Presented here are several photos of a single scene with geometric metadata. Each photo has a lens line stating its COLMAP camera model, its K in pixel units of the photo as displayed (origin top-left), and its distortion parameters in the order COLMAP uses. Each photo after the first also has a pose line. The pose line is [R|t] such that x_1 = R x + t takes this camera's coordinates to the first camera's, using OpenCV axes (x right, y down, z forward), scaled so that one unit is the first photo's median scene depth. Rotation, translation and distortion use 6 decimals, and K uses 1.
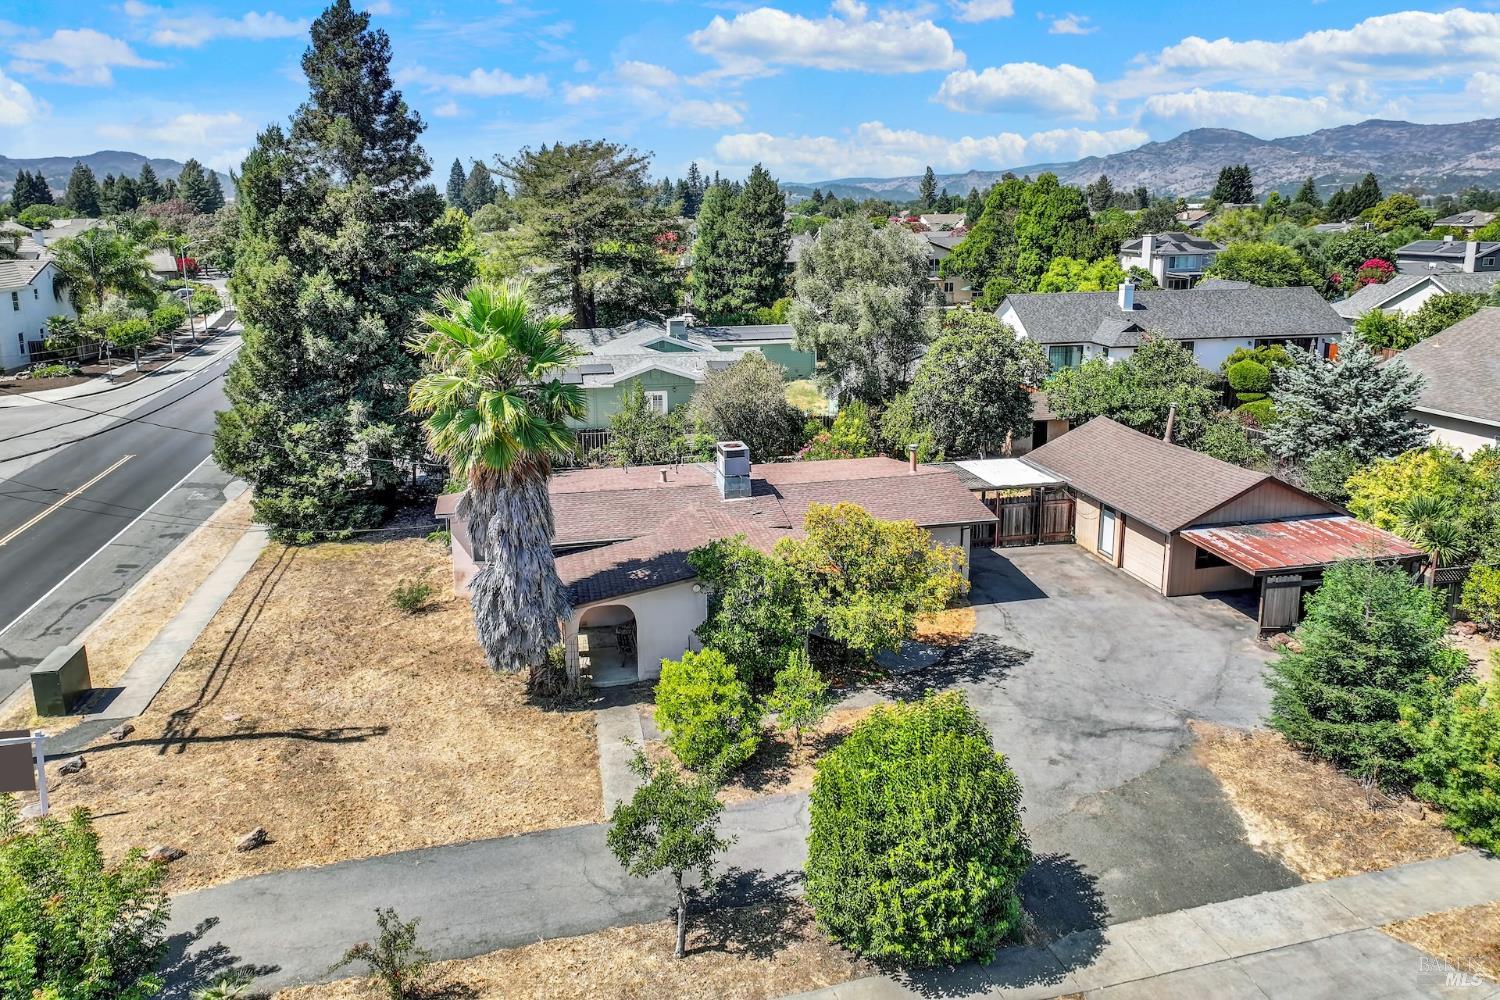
lens RADIAL K [[1042.1, 0, 755.0], [0, 1042.1, 443.2], [0, 0, 1]] dist [-0.001744, 0.006968]
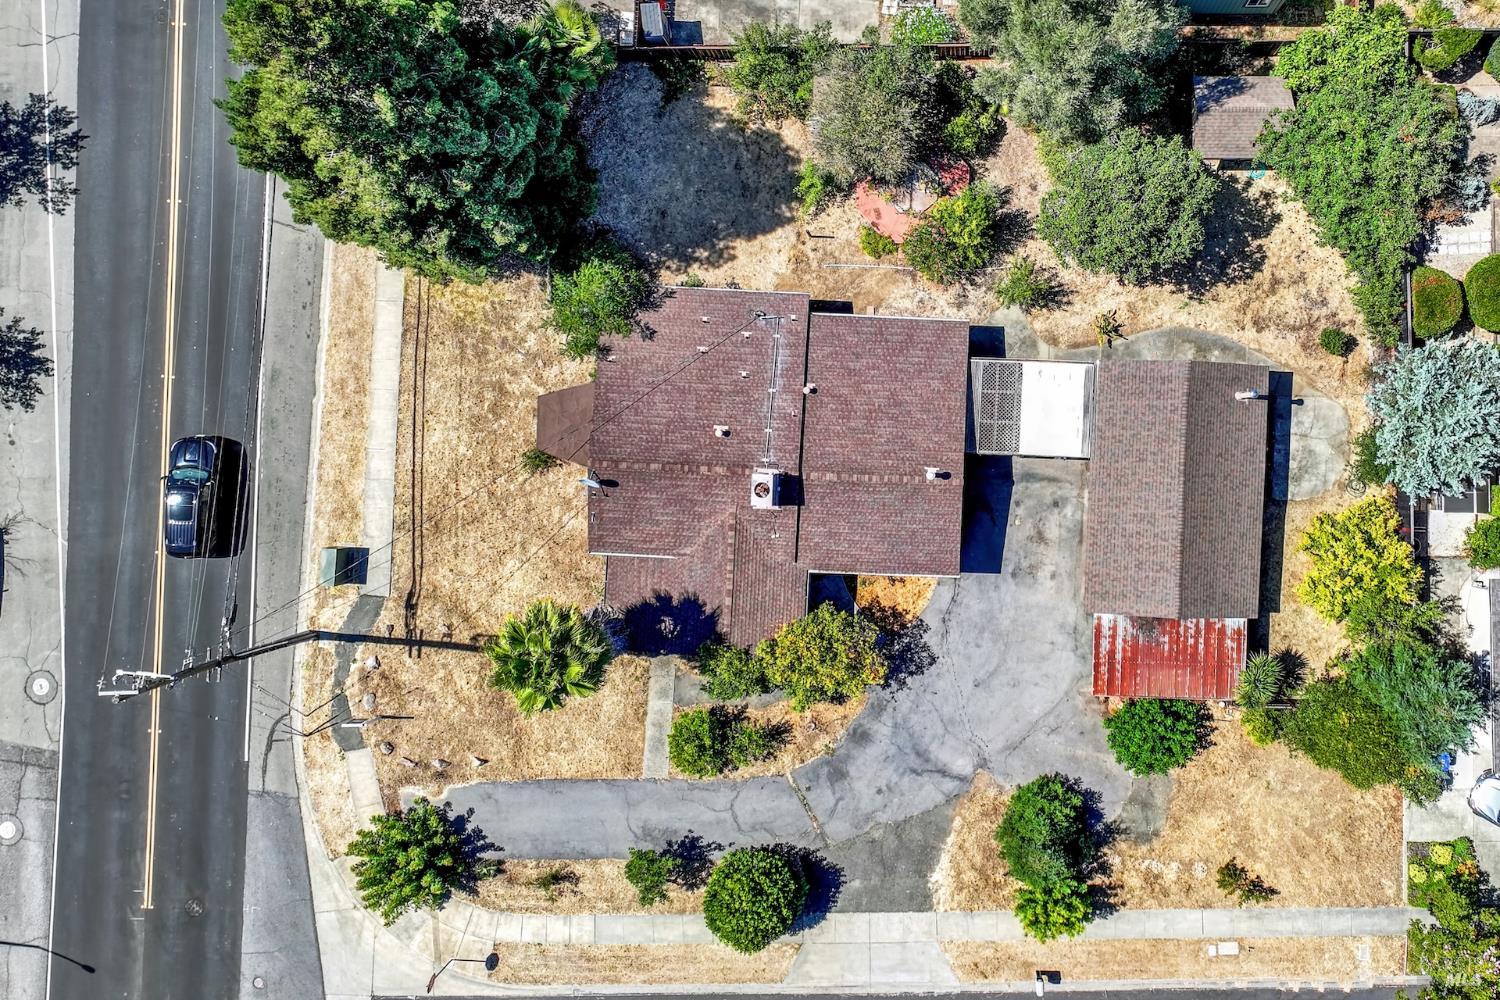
lens RADIAL K [[1039.9, 0, 750.0], [0, 1039.9, 500.0], [0, 0, 1]] dist [0.001880, 0.004638]
pose [[0.966088, 0.258110, -0.007228, -0.040380], [-0.055657, 0.235493, 0.970281, -1.137217], [0.252141, -0.936975, 0.241872, 0.691538]]
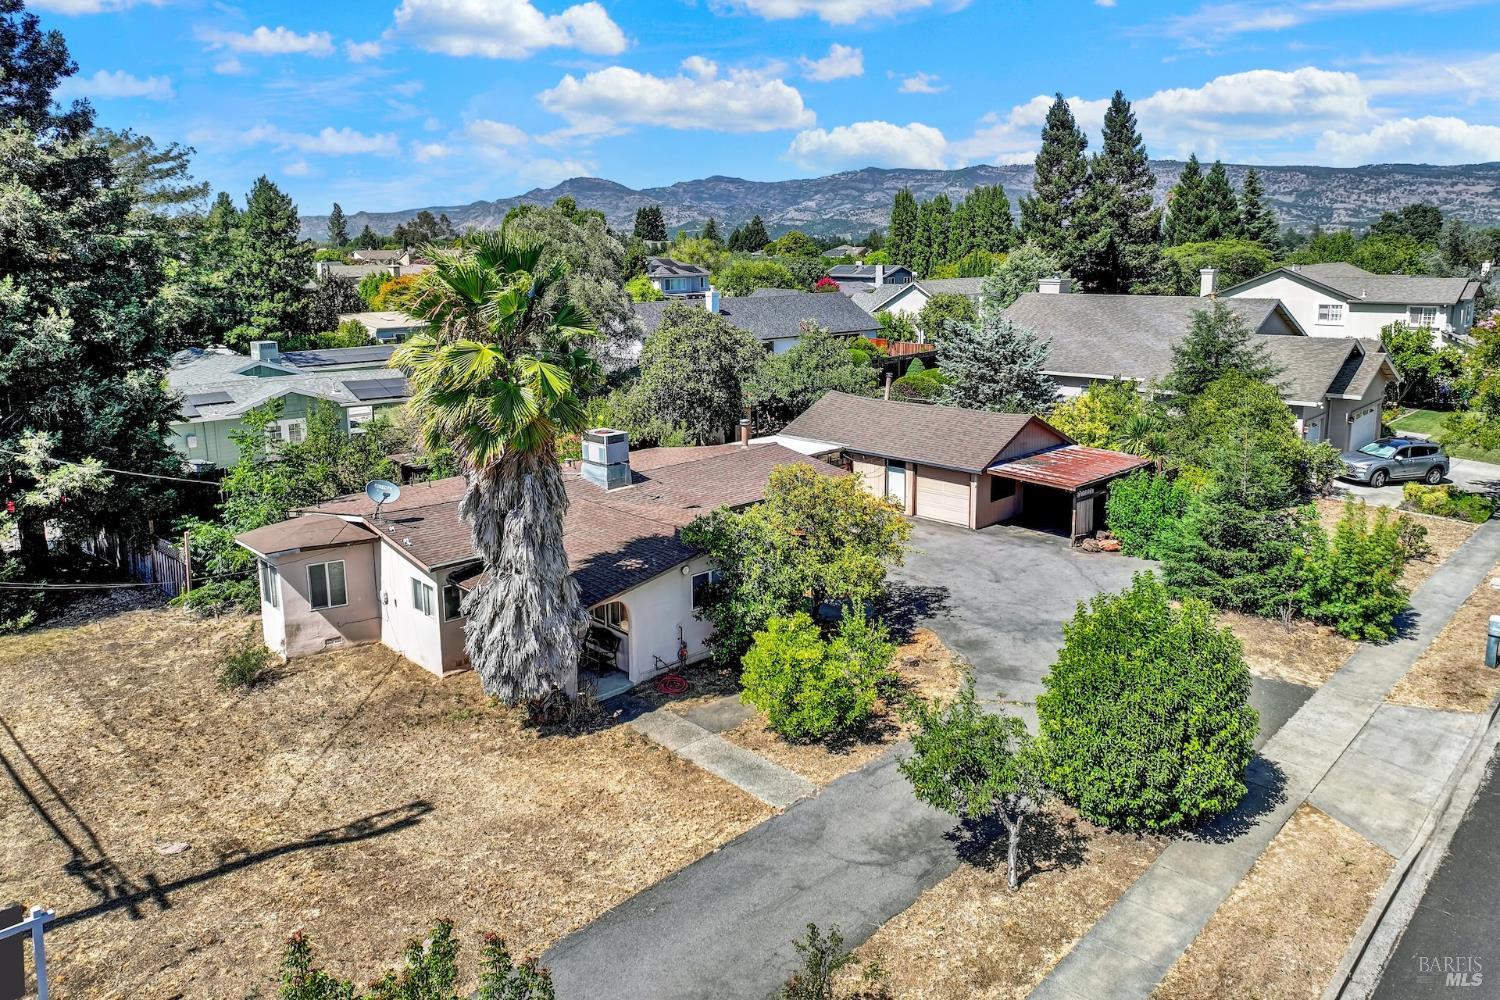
lens RADIAL K [[1042.1, 0, 755.0], [0, 1042.1, 443.2], [0, 0, 1]] dist [-0.001744, 0.006968]
pose [[0.849684, -0.094536, 0.518748, -0.388899], [0.115089, 0.993327, -0.007487, 0.034569], [-0.514578, 0.066064, 0.854895, 0.147782]]
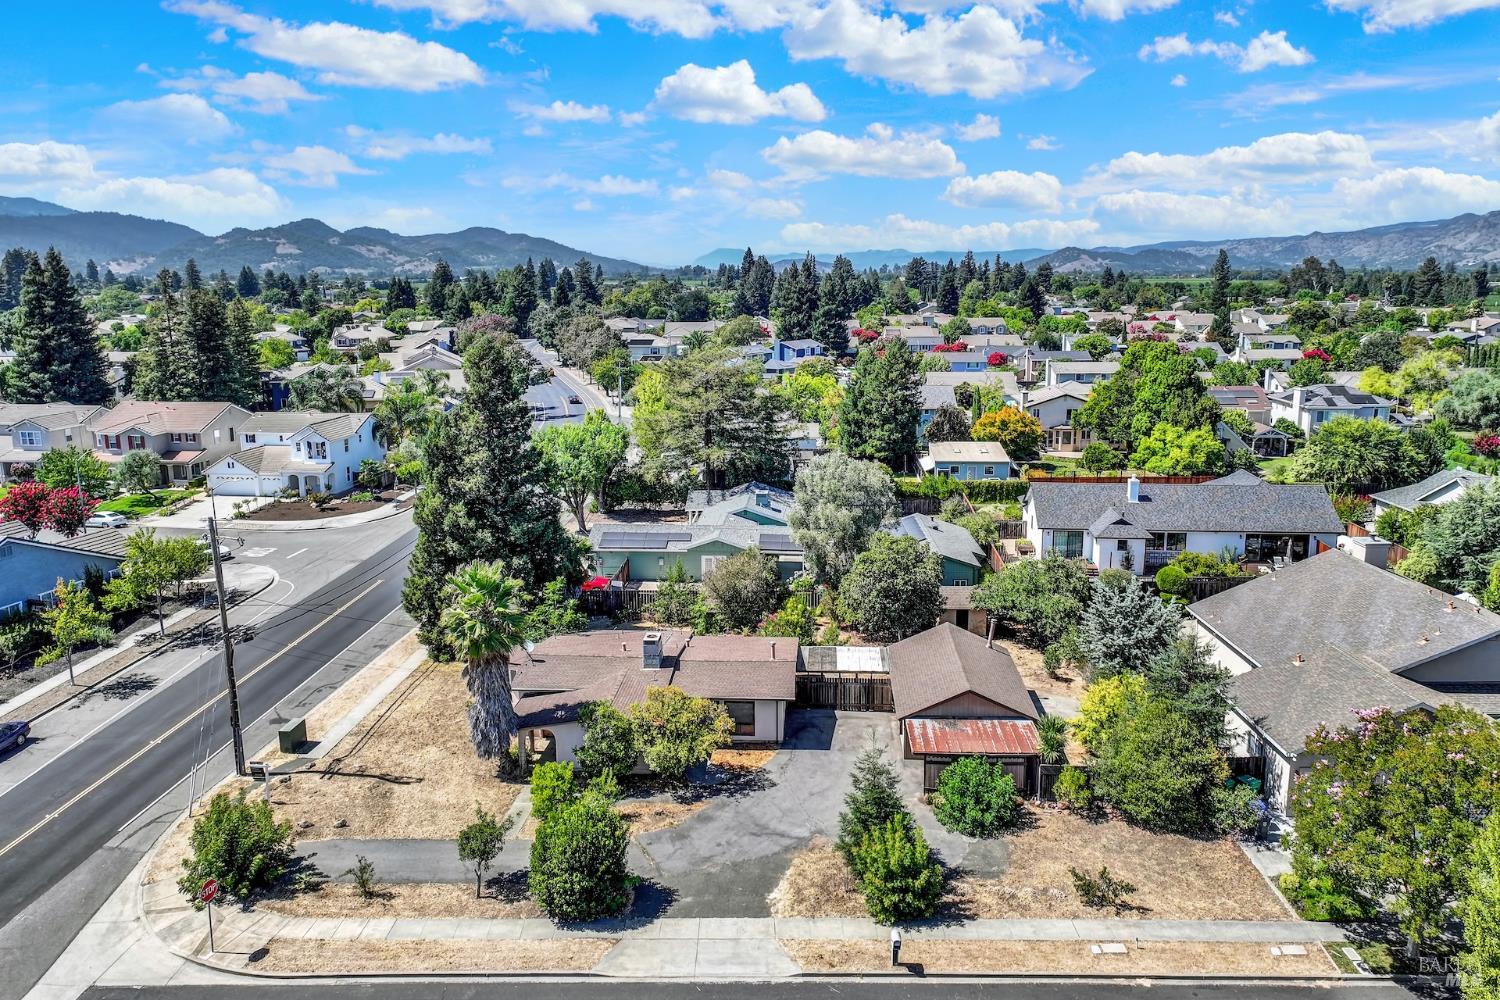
lens RADIAL K [[1039.9, 0, 750.0], [0, 1039.9, 500.0], [0, 0, 1]] dist [0.001880, 0.004638]
pose [[0.958282, 0.055245, -0.280435, 0.589659], [-0.057511, 0.998345, 0.000151, -0.226752], [0.279980, 0.015983, 0.959873, -0.567142]]
